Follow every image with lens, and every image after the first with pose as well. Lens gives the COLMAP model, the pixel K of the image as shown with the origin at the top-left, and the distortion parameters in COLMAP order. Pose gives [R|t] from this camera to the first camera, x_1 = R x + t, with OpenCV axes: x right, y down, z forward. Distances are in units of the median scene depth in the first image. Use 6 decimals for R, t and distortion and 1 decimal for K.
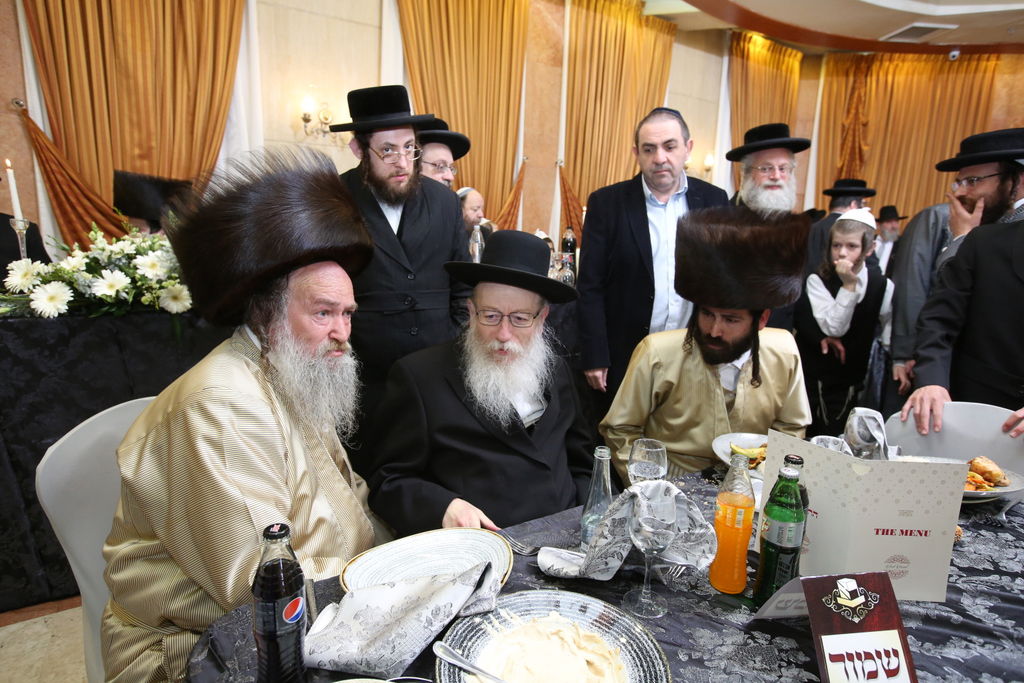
lens RADIAL K [[562.2, 0, 514.9], [0, 562.2, 339.0], [0, 0, 1]] dist [-0.037433, 0.026906]
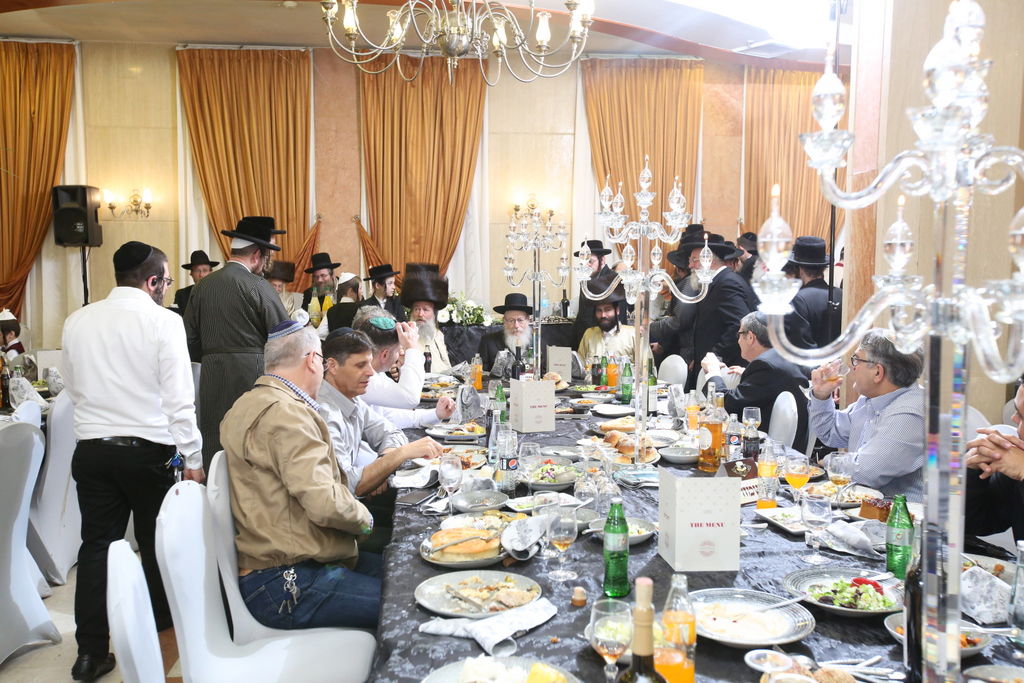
lens RADIAL K [[977.1, 0, 496.4], [0, 977.1, 344.8], [0, 0, 1]] dist [-0.001052, 0.148793]
pose [[0.885814, 0.010046, -0.463931, 0.438462], [-0.063713, 0.992930, -0.100151, 0.118027], [0.459645, 0.118274, 0.880192, -0.695027]]
